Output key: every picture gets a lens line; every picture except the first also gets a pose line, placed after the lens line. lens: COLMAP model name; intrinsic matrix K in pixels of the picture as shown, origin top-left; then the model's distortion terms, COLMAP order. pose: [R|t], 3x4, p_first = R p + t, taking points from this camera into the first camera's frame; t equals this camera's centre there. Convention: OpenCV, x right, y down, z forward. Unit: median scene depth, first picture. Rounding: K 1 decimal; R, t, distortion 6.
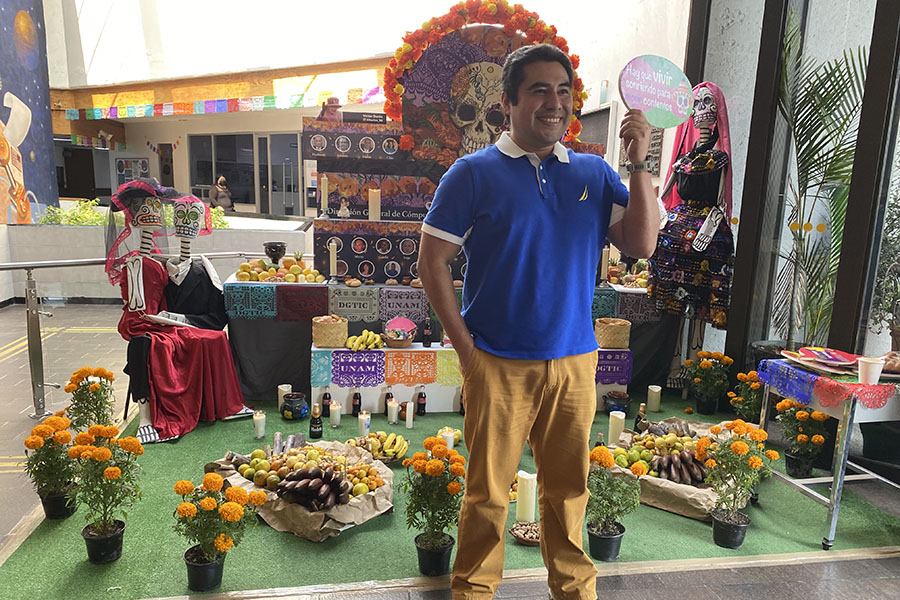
lens RADIAL K [[682.3, 0, 445.3], [0, 682.3, 330.3], [0, 0, 1]] dist [0.027361, -0.026542]
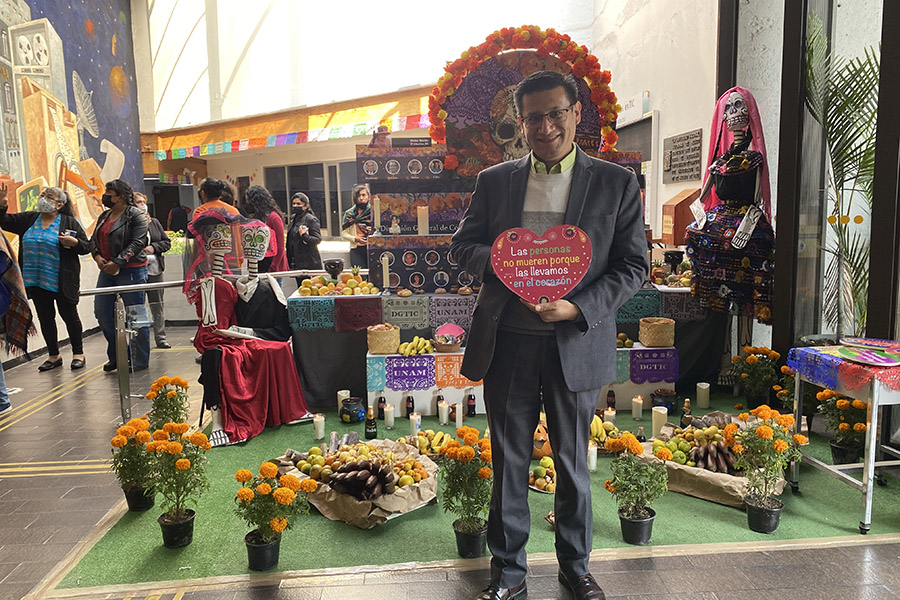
lens RADIAL K [[682.3, 0, 450.4], [0, 682.3, 296.1], [0, 0, 1]] dist [0.027361, -0.026542]
pose [[0.994249, -0.041400, -0.098767, 0.042423], [0.034056, 0.996608, -0.074924, 0.017442], [0.101533, 0.071129, 0.992286, -0.053957]]
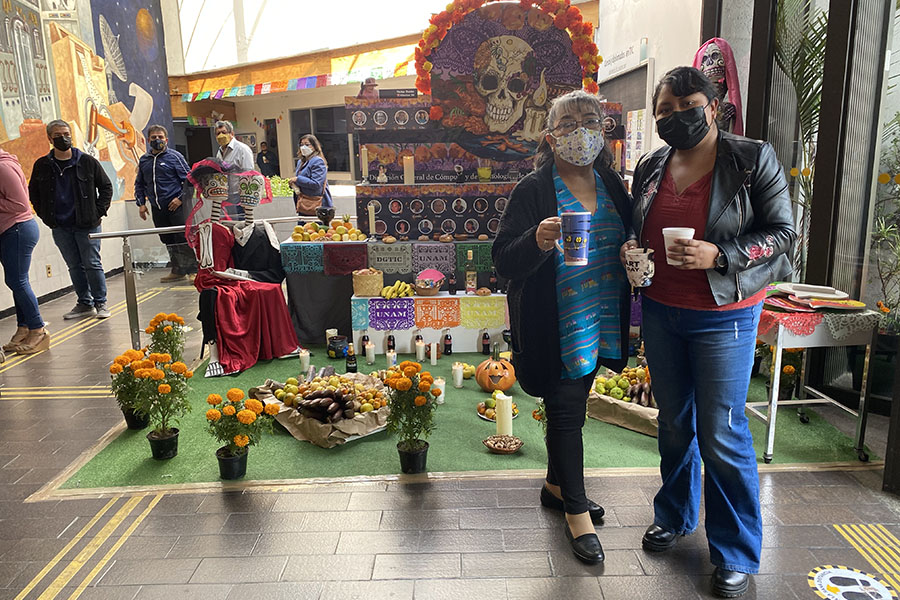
lens RADIAL K [[682.3, 0, 451.4], [0, 682.3, 296.0], [0, 0, 1]] dist [0.027361, -0.026542]
pose [[0.988019, -0.019775, -0.153063, 0.143103], [0.021182, 0.999747, 0.007566, 0.018533], [0.152875, -0.010718, 0.988187, -0.113657]]
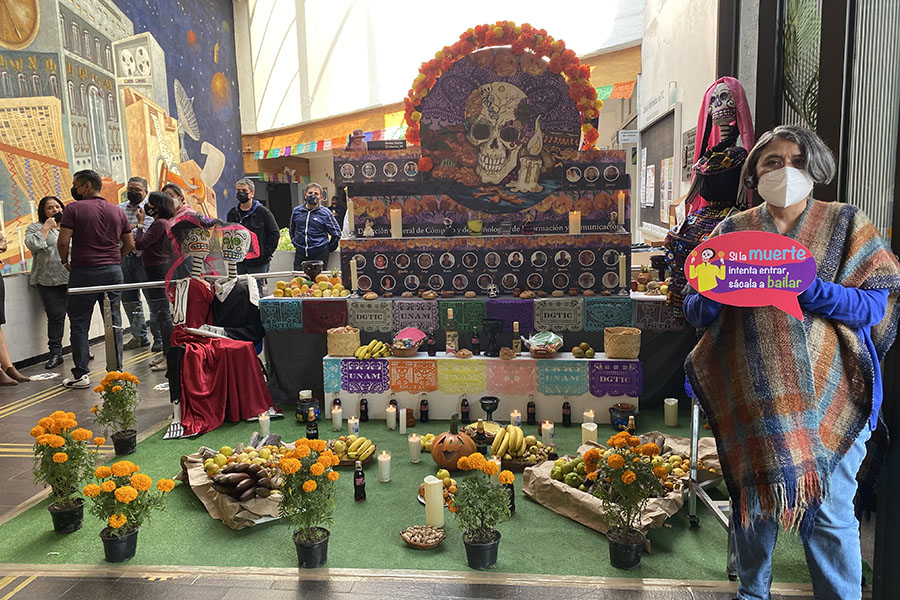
lens RADIAL K [[682.3, 0, 450.1], [0, 682.3, 300.7], [0, 0, 1]] dist [0.027361, -0.026542]
pose [[0.959785, -0.020214, -0.280006, 0.293865], [0.003274, 0.998142, -0.060835, 0.003204], [0.280715, 0.057472, 0.958069, 0.003305]]
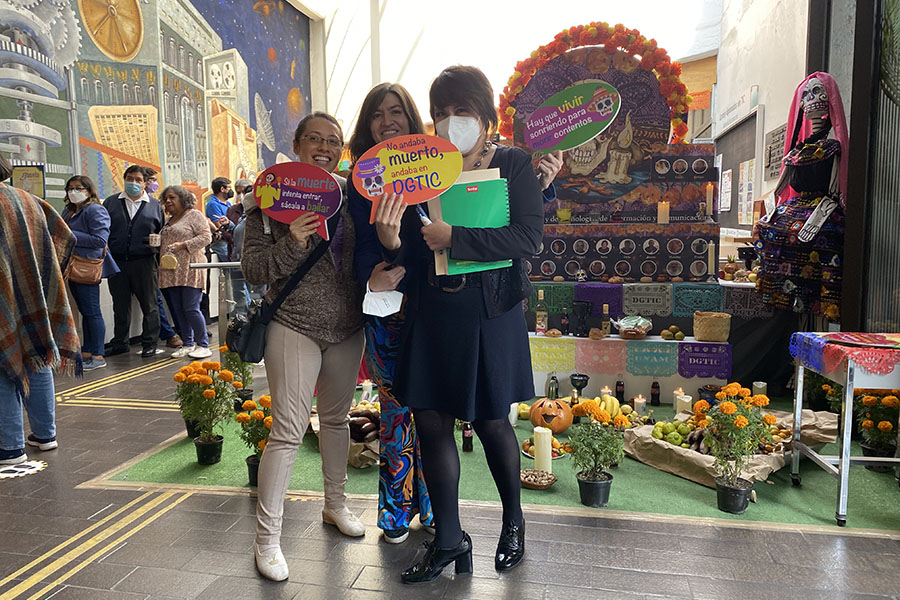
lens RADIAL K [[682.3, 0, 441.7], [0, 682.3, 295.1], [0, 0, 1]] dist [0.027361, -0.026542]
pose [[0.934779, -0.003950, -0.355208, 0.241605], [-0.033294, 0.994563, -0.098676, 0.073191], [0.353667, 0.104066, 0.929565, -0.071902]]
